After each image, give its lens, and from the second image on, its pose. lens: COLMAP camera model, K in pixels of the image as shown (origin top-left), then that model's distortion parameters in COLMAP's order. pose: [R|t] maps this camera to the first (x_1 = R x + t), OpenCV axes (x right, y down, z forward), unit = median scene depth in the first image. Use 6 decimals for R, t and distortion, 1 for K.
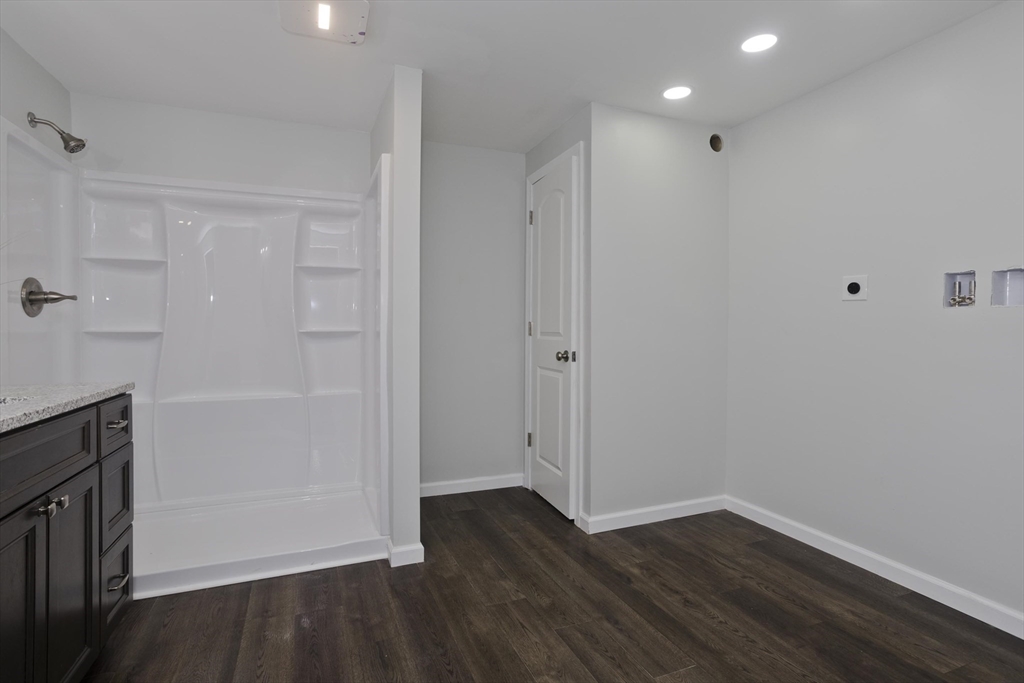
lens RADIAL K [[504.5, 0, 510.8], [0, 504.5, 327.7], [0, 0, 1]] dist [-0.036344, 0.019790]
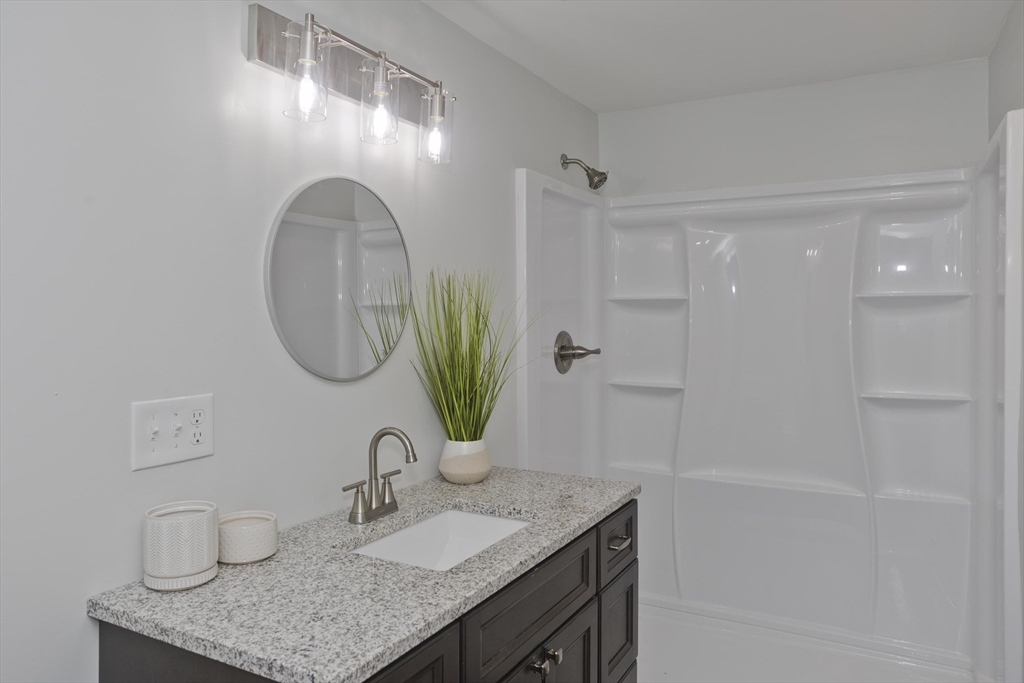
lens RADIAL K [[700.3, 0, 509.7], [0, 700.3, 326.6], [0, 0, 1]] dist [-0.000847, 0.006916]
pose [[0.633295, 0.004899, -0.773895, -0.003549], [0.001743, 0.999968, 0.007757, -0.116955], [0.773909, -0.006261, 0.633266, 0.079208]]
